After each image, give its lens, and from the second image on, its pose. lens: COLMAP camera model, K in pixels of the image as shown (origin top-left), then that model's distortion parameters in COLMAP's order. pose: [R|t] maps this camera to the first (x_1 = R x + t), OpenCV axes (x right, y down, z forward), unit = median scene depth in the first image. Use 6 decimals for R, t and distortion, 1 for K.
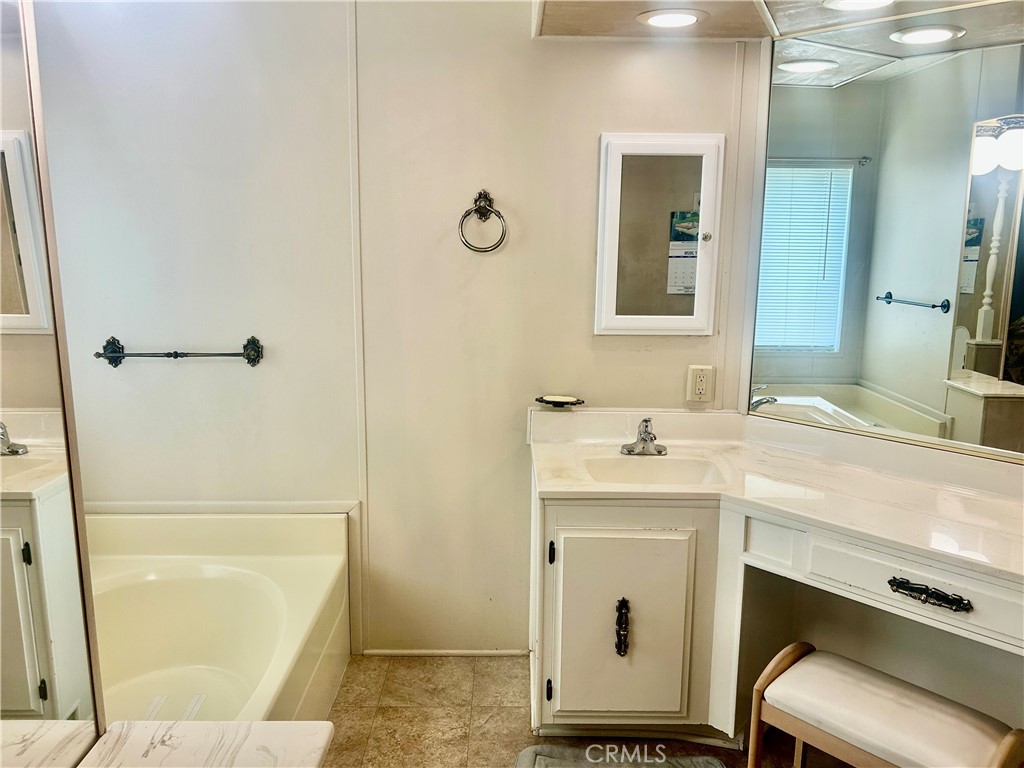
lens RADIAL K [[775.7, 0, 513.4], [0, 775.7, 382.8], [0, 0, 1]] dist [0.034561, -0.001112]
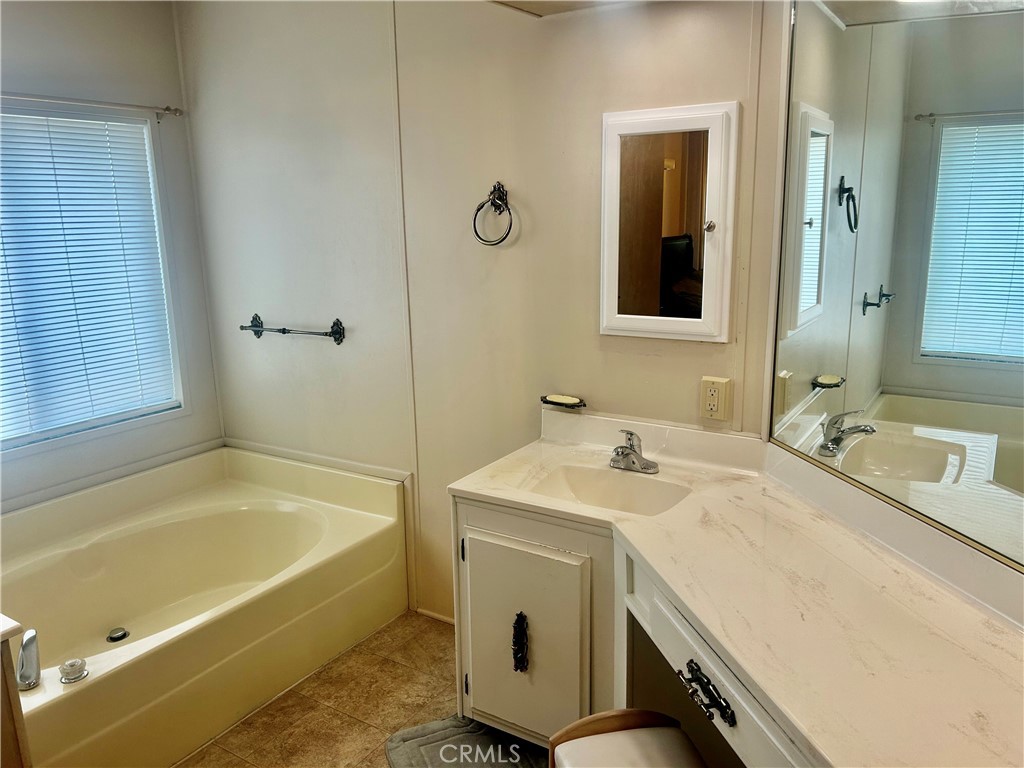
lens RADIAL K [[784.3, 0, 510.4], [0, 784.3, 389.9], [0, 0, 1]] dist [0.075362, -0.059487]
pose [[0.835622, 0.096026, -0.540847, 0.540076], [-0.071828, 0.995249, 0.065728, -0.050753], [0.544589, -0.016076, 0.838549, 0.156383]]
